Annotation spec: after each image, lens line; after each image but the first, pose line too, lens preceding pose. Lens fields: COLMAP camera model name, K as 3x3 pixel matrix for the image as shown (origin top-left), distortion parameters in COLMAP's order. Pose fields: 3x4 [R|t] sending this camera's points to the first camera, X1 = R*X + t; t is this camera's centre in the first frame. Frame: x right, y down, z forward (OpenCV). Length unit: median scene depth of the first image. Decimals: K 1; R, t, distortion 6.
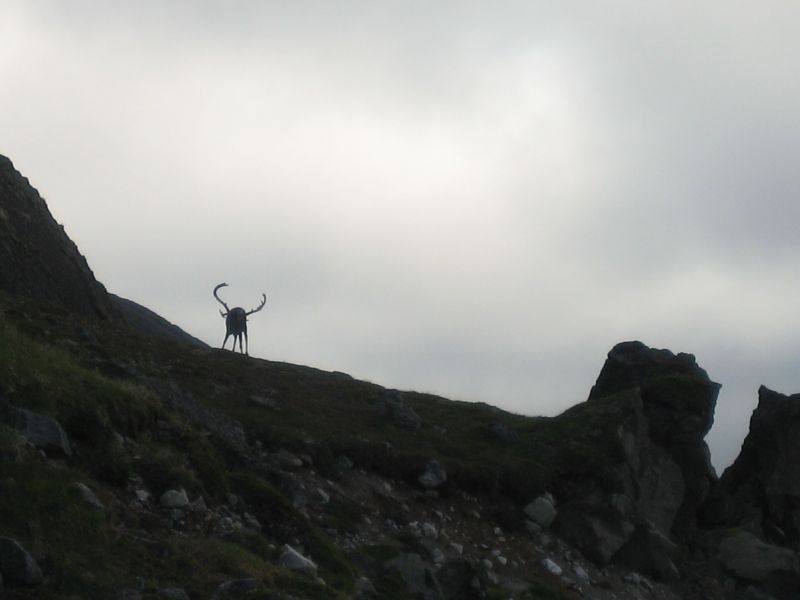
lens RADIAL K [[5728.8, 0, 400.9], [0, 5728.8, 299.2], [0, 0, 1]] dist [2.780809, 0.000000]
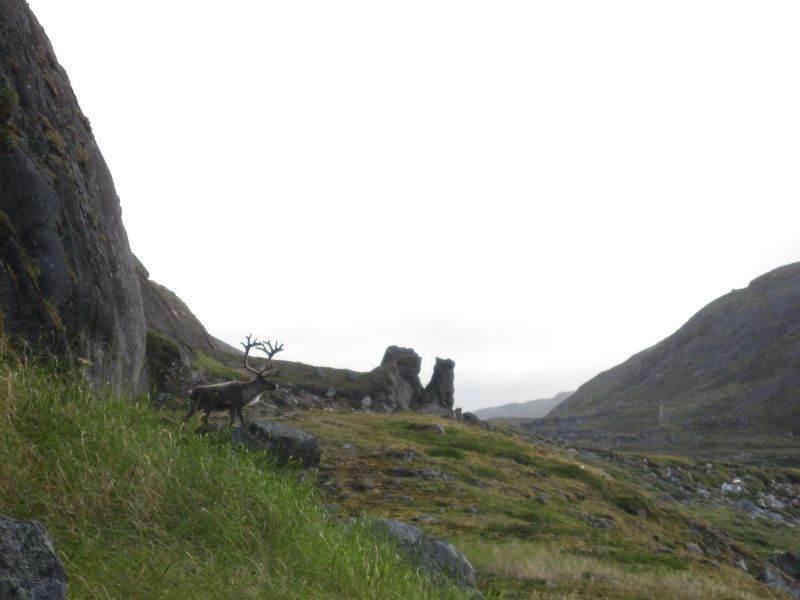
lens RADIAL K [[5728.8, 0, 425.2], [0, 5728.8, 333.8], [0, 0, 1]] dist [2.780809, 0.000000]
pose [[0.997870, -0.064642, 0.008766, 0.030974], [0.064585, 0.997891, 0.006548, -0.018073], [-0.009171, -0.005968, 0.999940, -2.075402]]
